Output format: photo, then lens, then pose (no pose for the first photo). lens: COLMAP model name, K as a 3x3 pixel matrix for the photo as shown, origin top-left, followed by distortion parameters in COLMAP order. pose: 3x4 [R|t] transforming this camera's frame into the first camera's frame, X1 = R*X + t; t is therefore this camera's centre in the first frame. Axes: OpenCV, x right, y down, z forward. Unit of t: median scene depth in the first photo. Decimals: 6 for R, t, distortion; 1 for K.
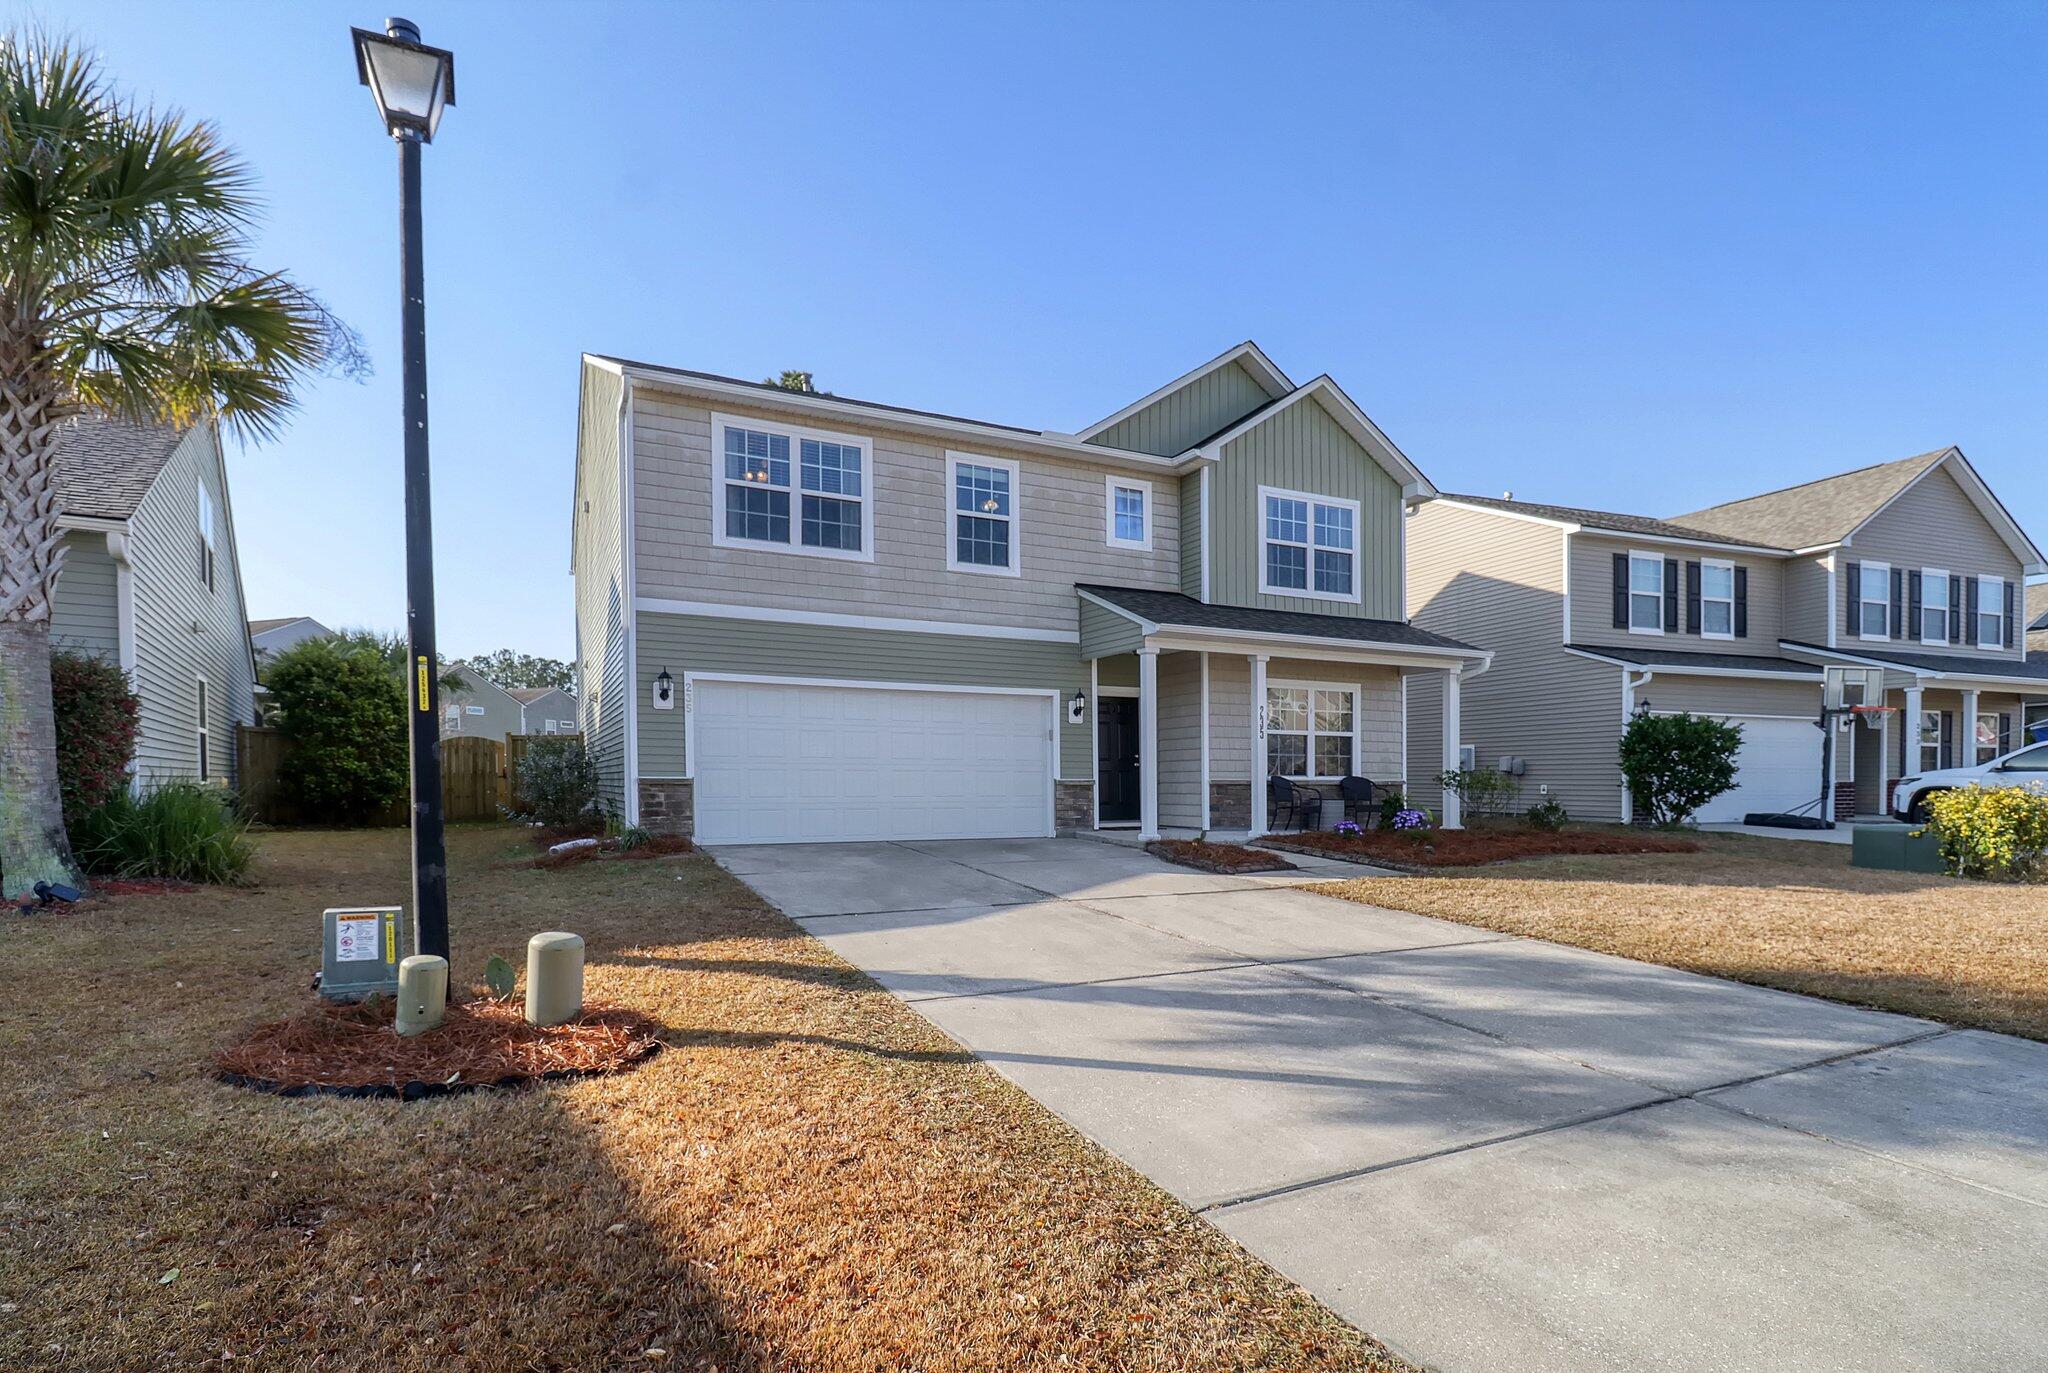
lens RADIAL K [[995.3, 0, 1068.2], [0, 995.3, 792.2], [0, 0, 1]] dist [0.001483, -0.003213]
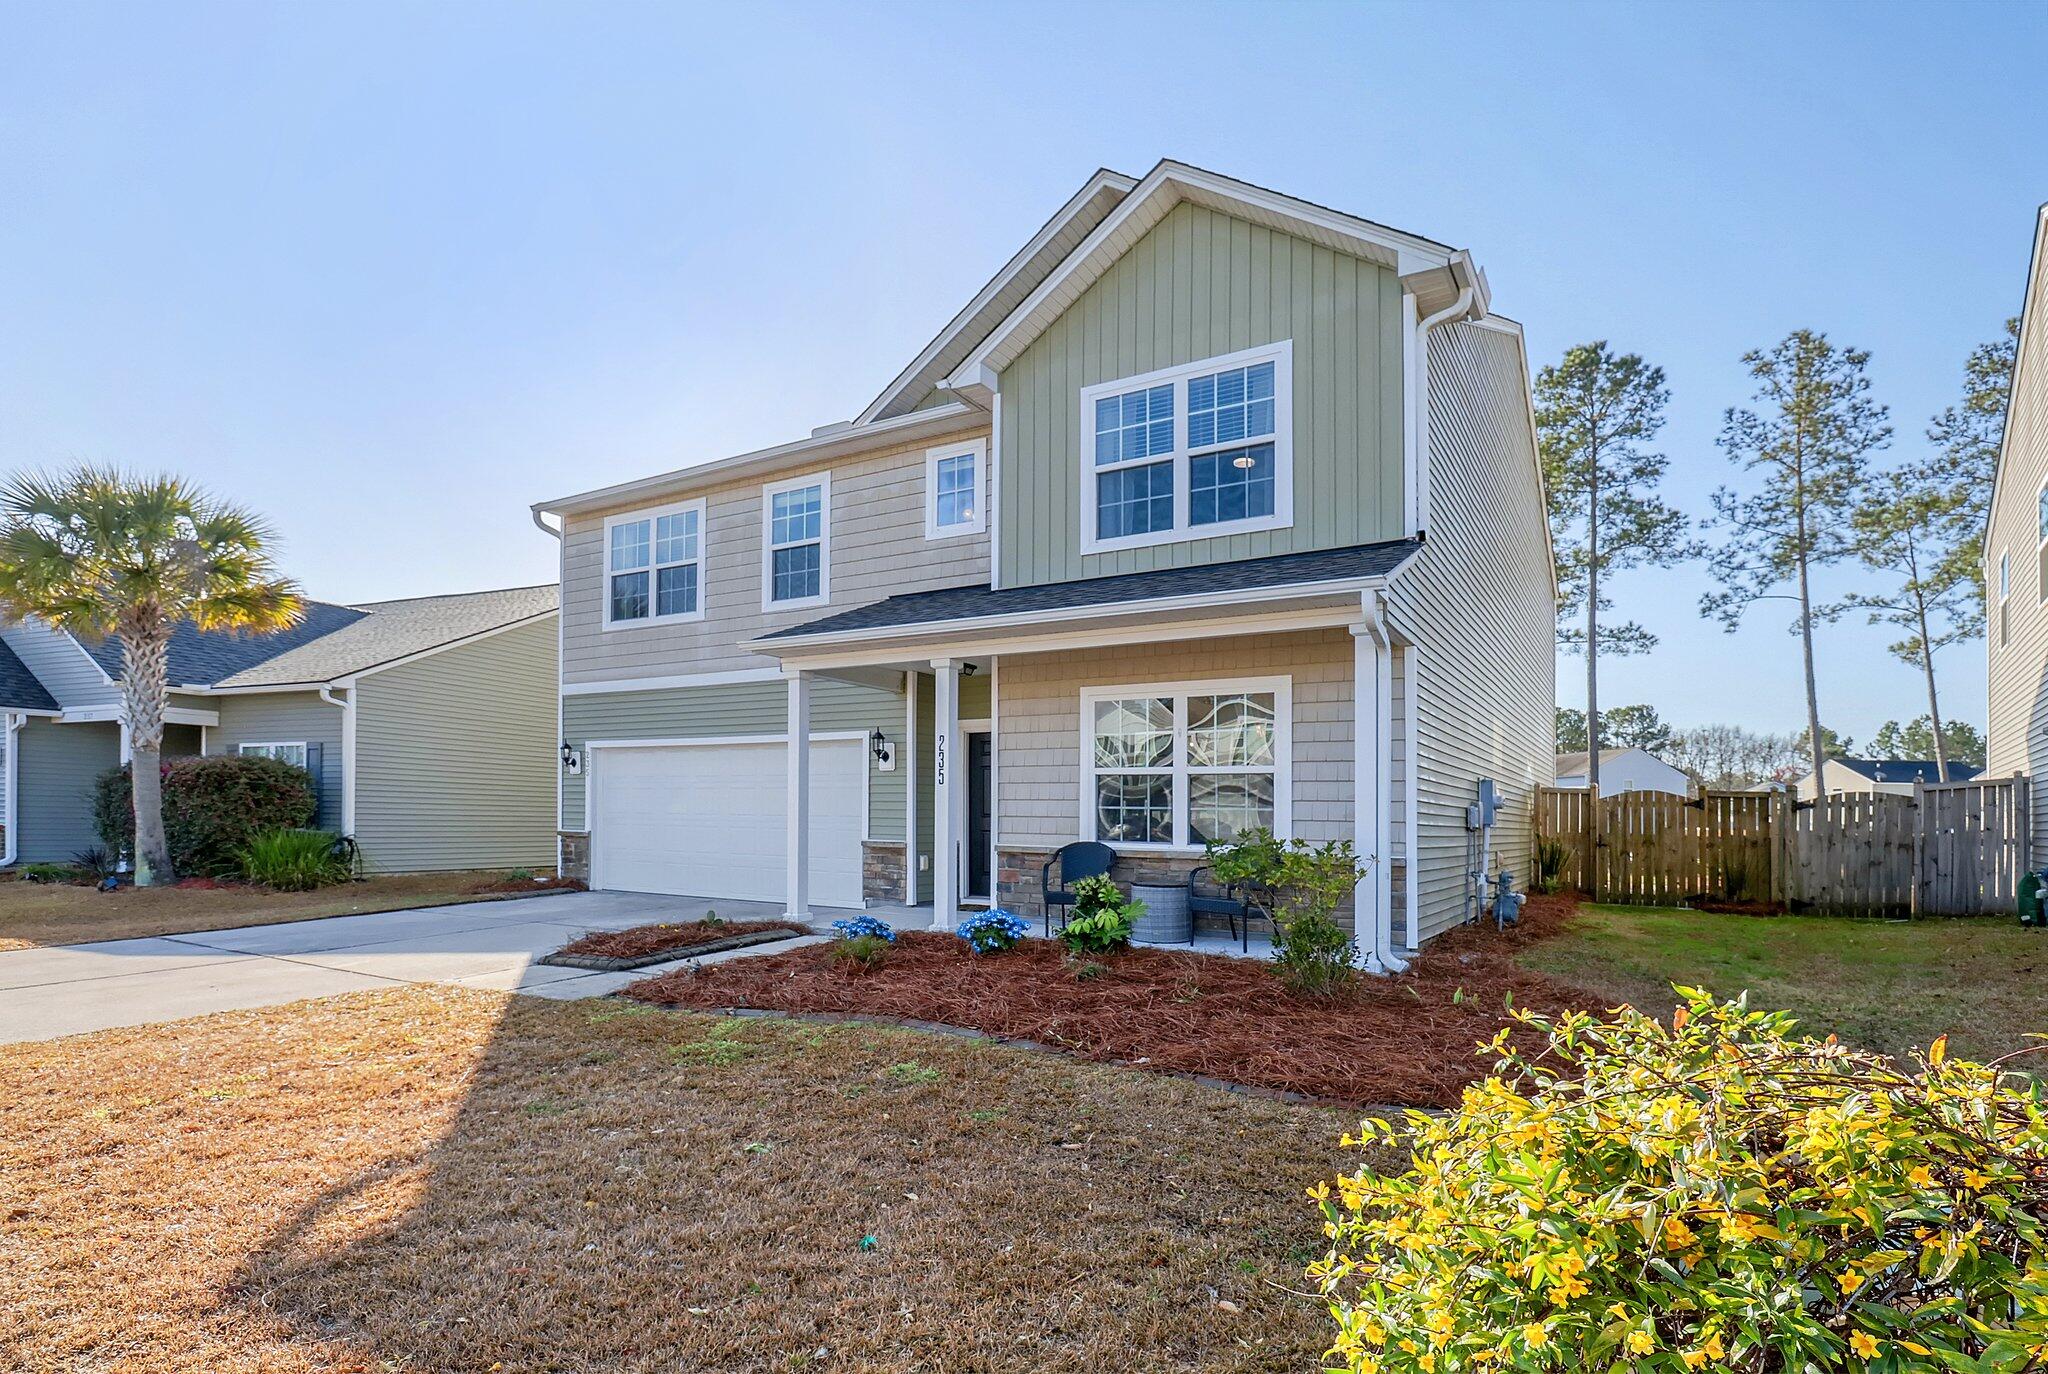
lens RADIAL K [[995.3, 0, 1049.4], [0, 995.3, 814.5], [0, 0, 1]] dist [0.001483, -0.003213]
pose [[0.550424, 0.000896, -0.834885, 0.733855], [-0.024880, 0.999573, -0.015330, -0.024233], [0.834514, 0.029210, 0.550211, 0.654075]]
